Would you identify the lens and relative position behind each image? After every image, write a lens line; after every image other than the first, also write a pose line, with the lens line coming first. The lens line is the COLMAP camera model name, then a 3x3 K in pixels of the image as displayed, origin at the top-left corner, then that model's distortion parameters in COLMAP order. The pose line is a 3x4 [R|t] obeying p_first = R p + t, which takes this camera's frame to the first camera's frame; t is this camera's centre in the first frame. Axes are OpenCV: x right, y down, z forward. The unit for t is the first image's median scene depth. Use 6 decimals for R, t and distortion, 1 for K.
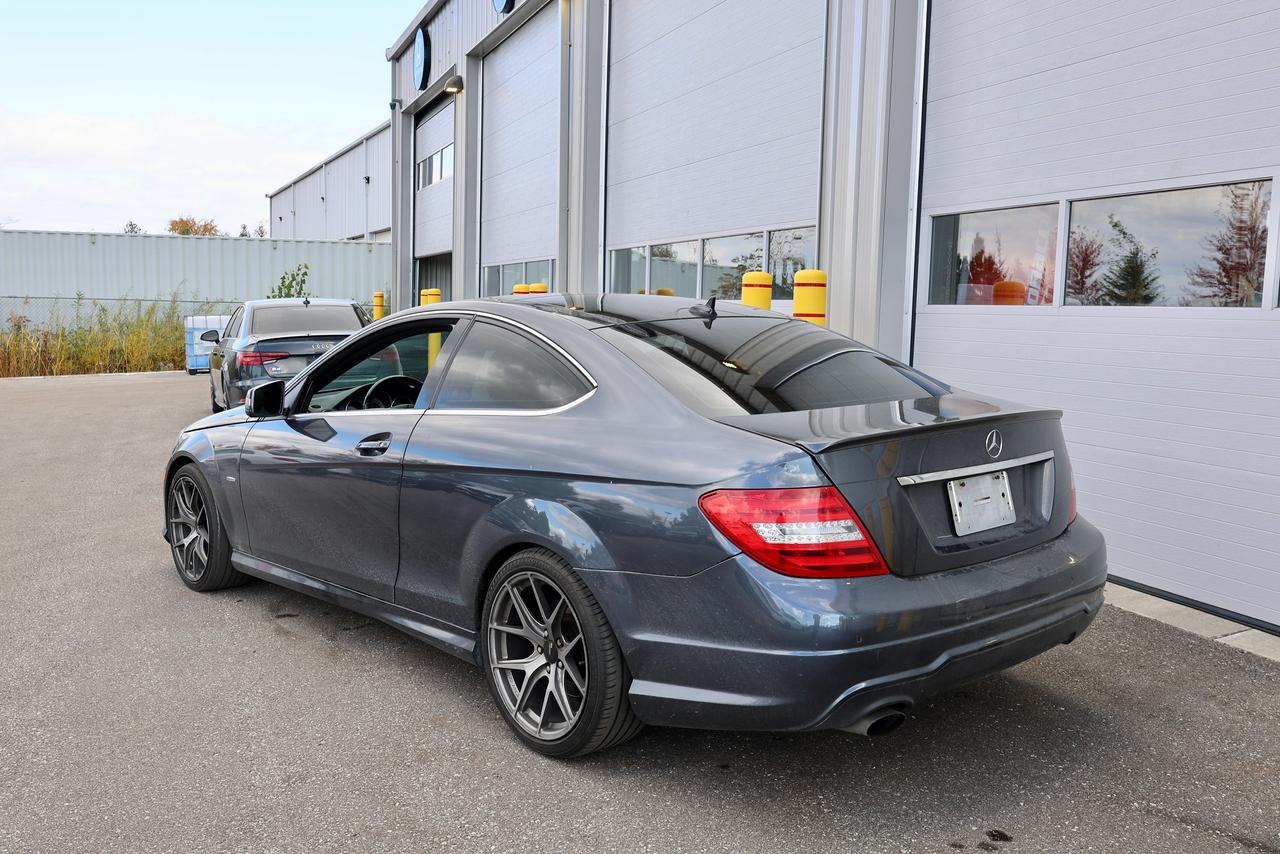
lens RADIAL K [[1181.7, 0, 640.0], [0, 1181.7, 427.0], [0, 0, 1]] dist [0.055919, 0.000473]
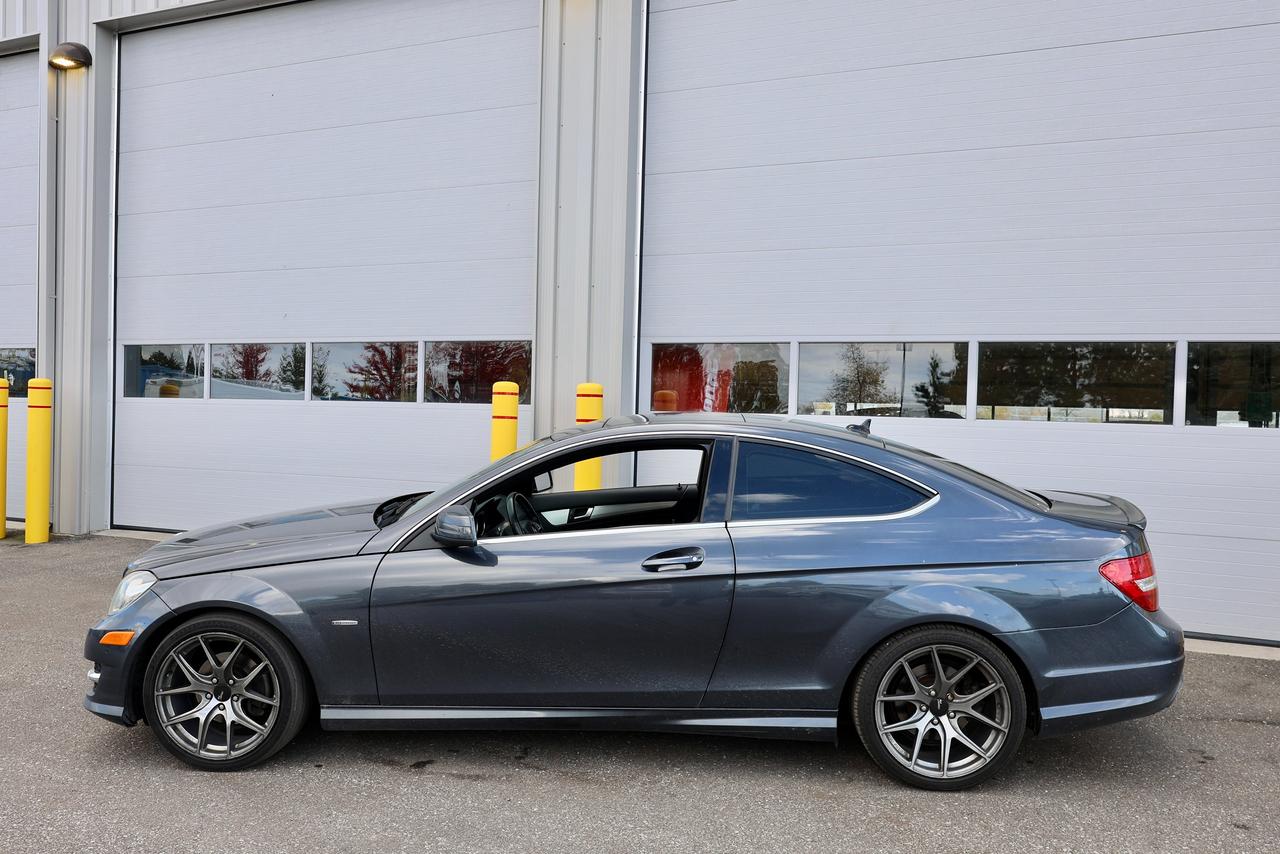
lens RADIAL K [[1020.3, 0, 639.9], [0, 1020.3, 403.4], [0, 0, 1]] dist [0.037290, 0.004086]
pose [[0.687414, 0.000076, 0.726266, -0.799863], [0.061177, 0.996440, -0.058009, -0.065292], [-0.723685, 0.084307, 0.684962, 0.331300]]
